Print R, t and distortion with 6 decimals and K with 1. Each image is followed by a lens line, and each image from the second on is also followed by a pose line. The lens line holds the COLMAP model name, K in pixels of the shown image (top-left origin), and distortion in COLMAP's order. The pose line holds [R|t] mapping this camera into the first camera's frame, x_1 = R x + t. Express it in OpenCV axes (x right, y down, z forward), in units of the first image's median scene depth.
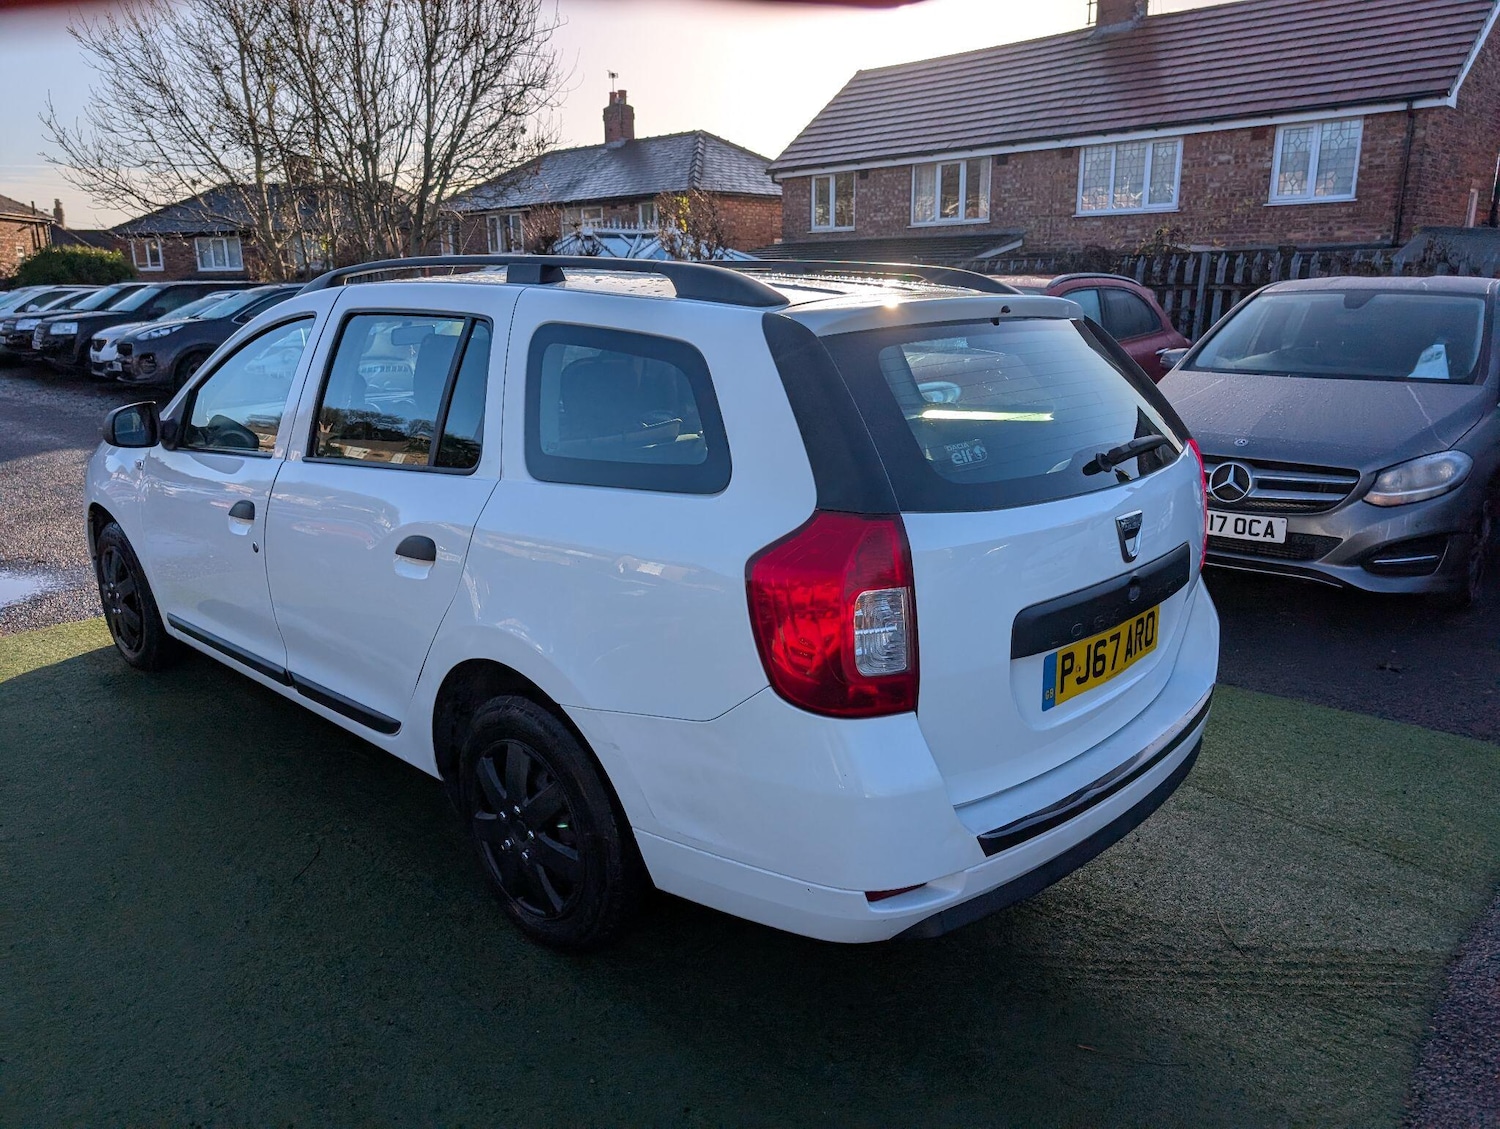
lens RADIAL K [[1080.0, 0, 717.9], [0, 1080.0, 566.1], [0, 0, 1]] dist [0.015311, -0.013432]
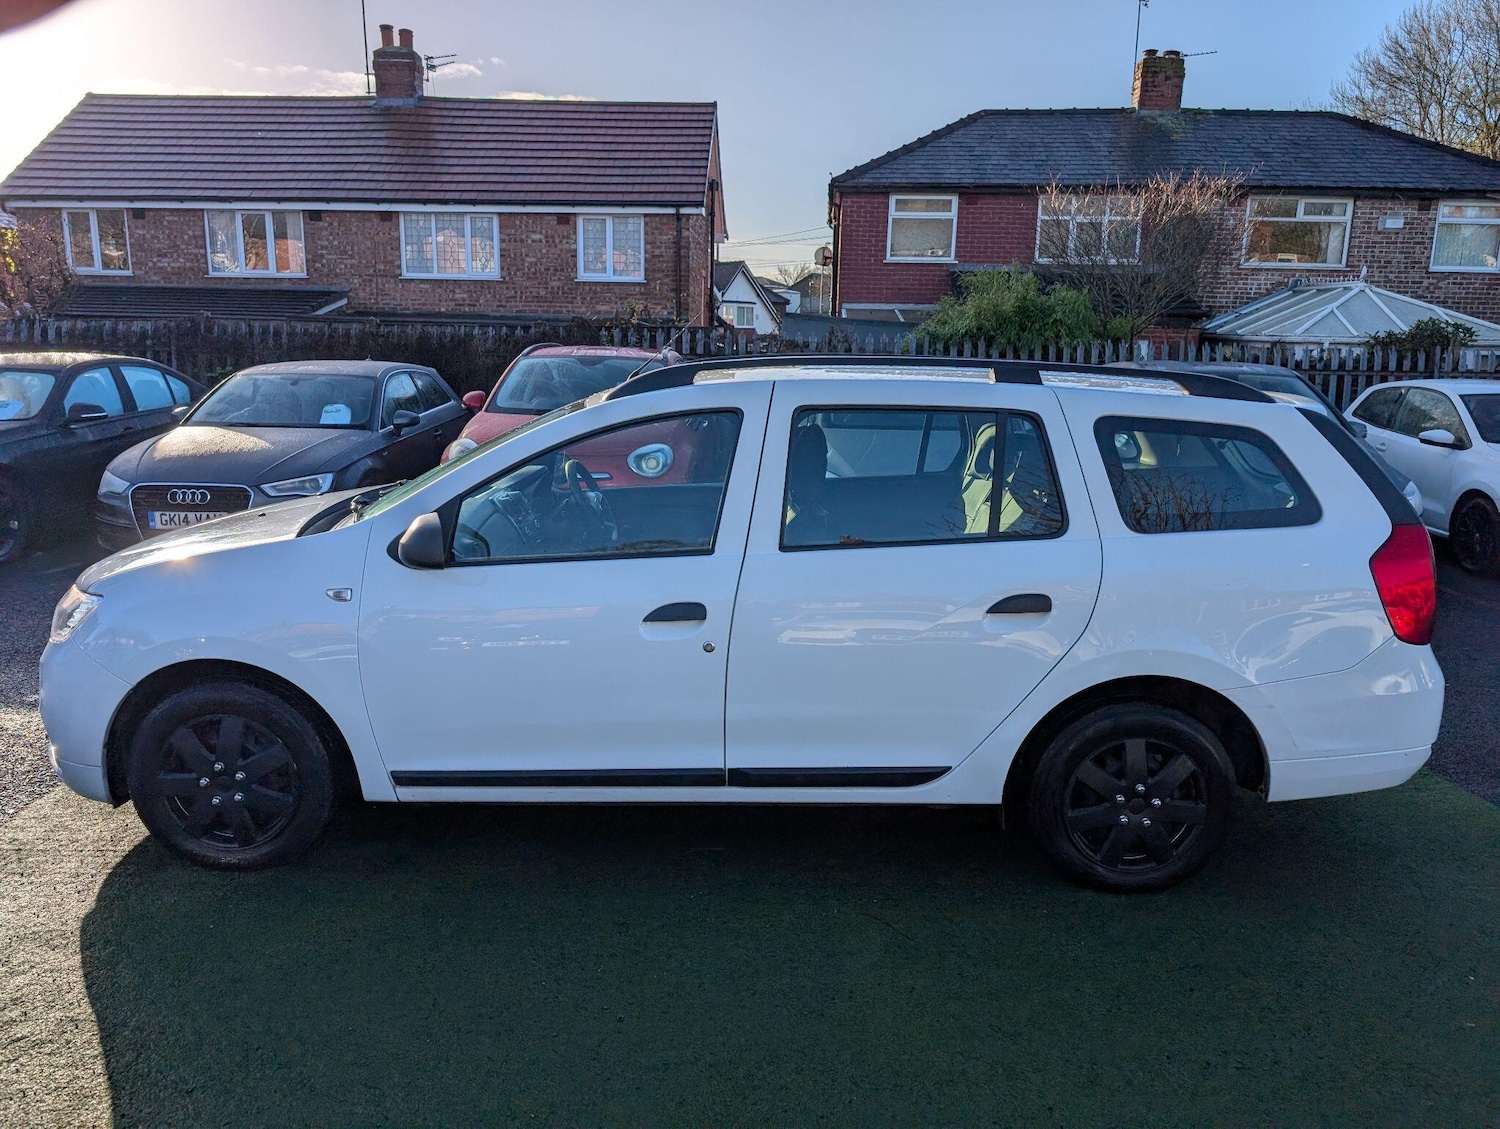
lens RADIAL K [[1080.0, 0, 755.6], [0, 1080.0, 563.3], [0, 0, 1]] dist [0.015311, -0.013432]
pose [[0.726051, -0.118533, 0.677347, -0.173845], [0.150813, 0.988497, 0.011325, -0.015947], [-0.670898, 0.093930, 0.735576, 0.042331]]
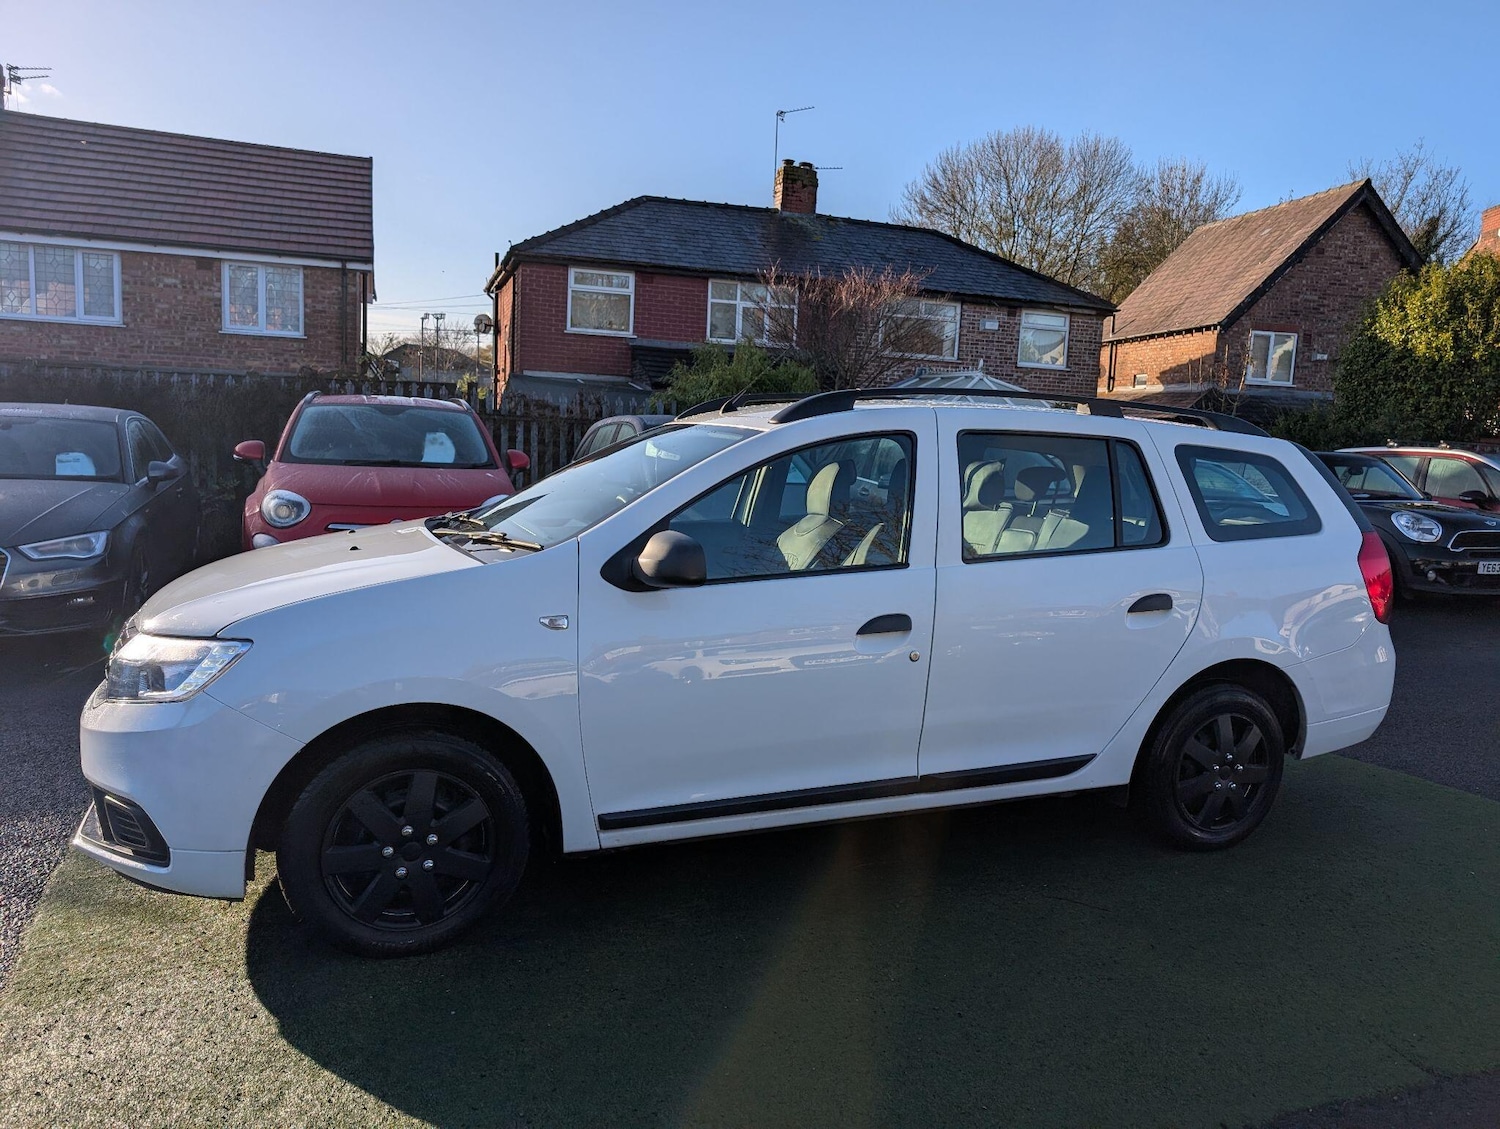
lens RADIAL K [[1080.0, 0, 767.1], [0, 1080.0, 562.7], [0, 0, 1]] dist [0.015311, -0.013432]
pose [[0.408305, -0.083750, 0.908996, -0.241567], [0.185430, 0.982631, 0.007242, -0.023724], [-0.893814, 0.165598, 0.416742, 0.126780]]
